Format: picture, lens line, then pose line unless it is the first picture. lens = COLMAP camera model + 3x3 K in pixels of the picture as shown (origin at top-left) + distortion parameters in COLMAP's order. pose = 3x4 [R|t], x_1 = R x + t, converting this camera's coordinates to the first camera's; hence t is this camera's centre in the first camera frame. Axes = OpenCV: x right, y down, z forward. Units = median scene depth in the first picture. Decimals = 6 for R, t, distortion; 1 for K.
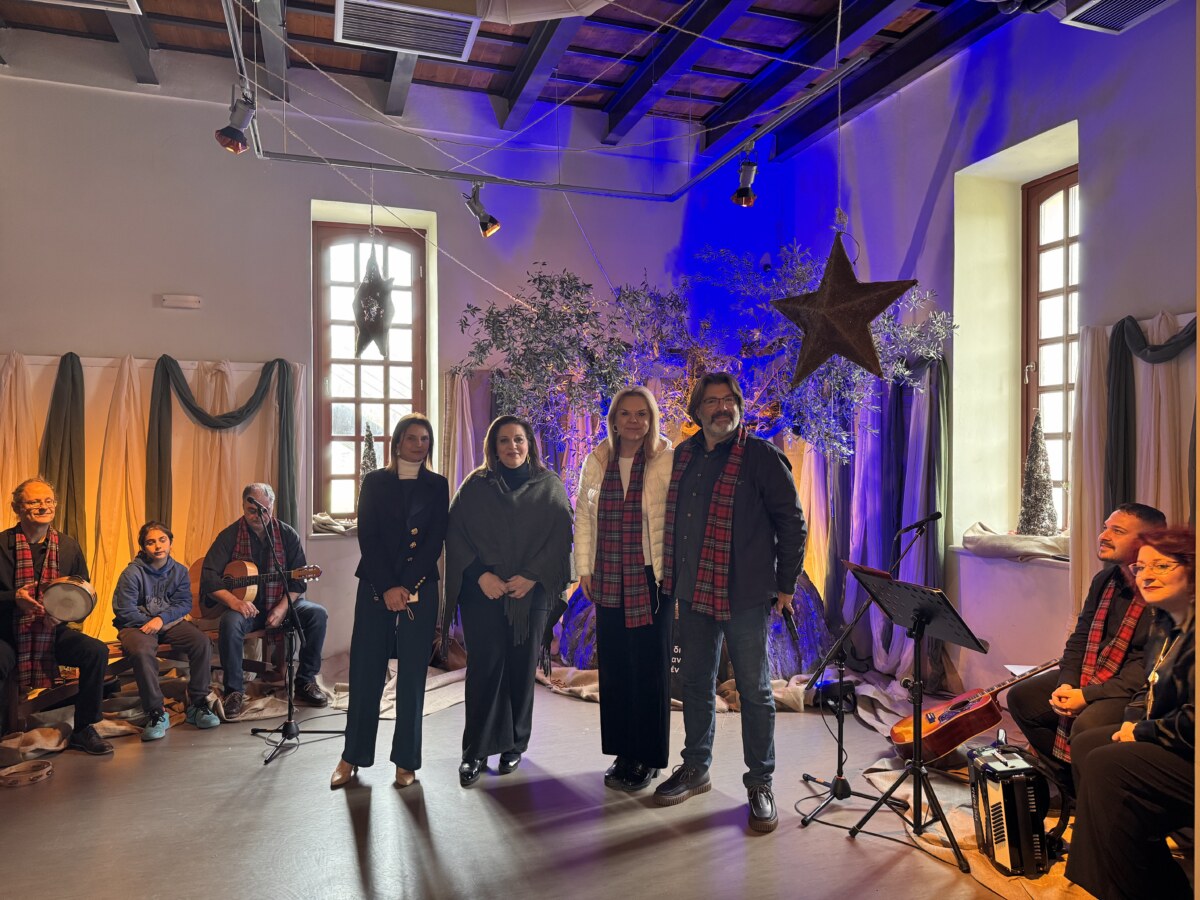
lens RADIAL K [[828.3, 0, 597.0], [0, 828.3, 452.3], [0, 0, 1]] dist [0.153718, -0.301109]
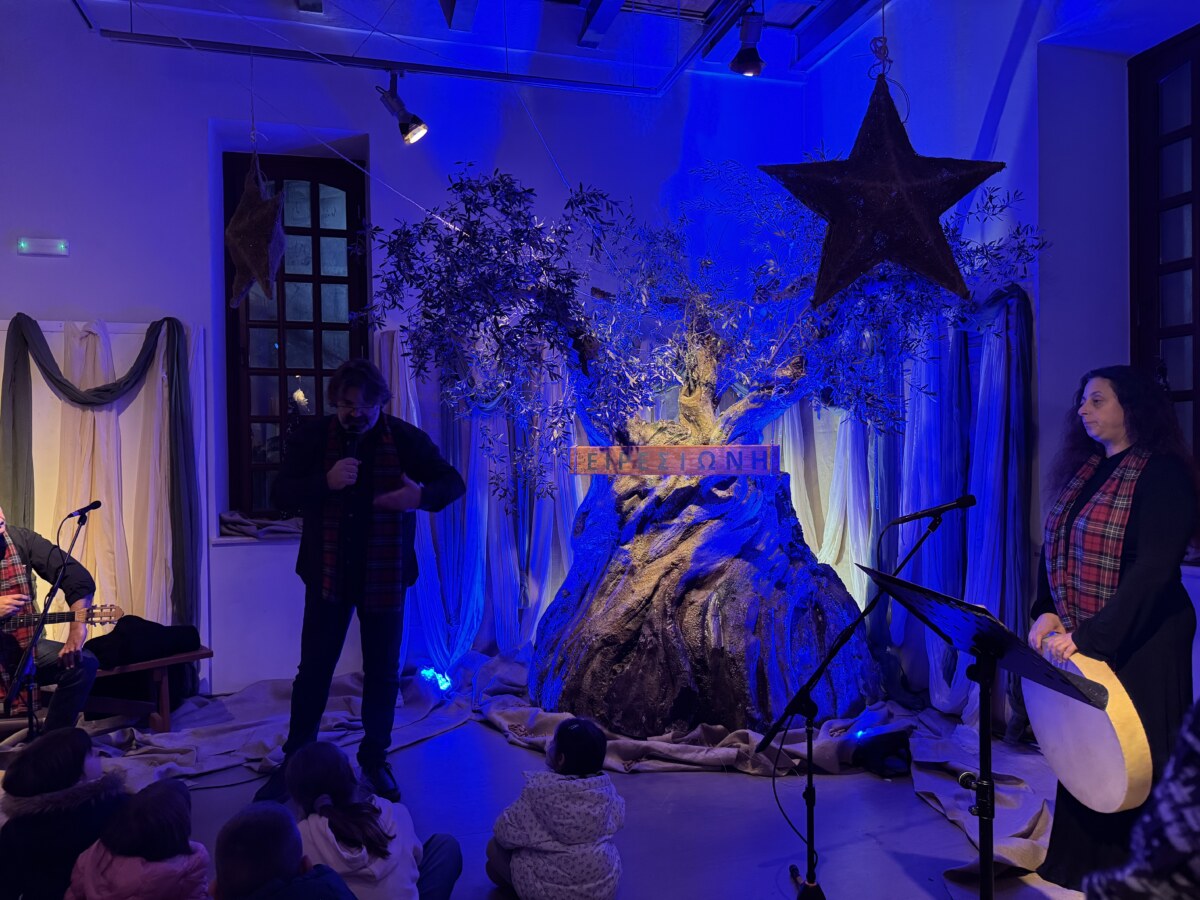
lens RADIAL K [[843.1, 0, 601.7], [0, 843.1, 445.0], [0, 0, 1]] dist [0.070704, -0.070662]
pose [[0.999418, -0.012099, -0.031907, 0.058091], [0.012144, 0.999926, 0.001189, 0.014230], [0.031890, -0.001576, 0.999490, 0.223495]]
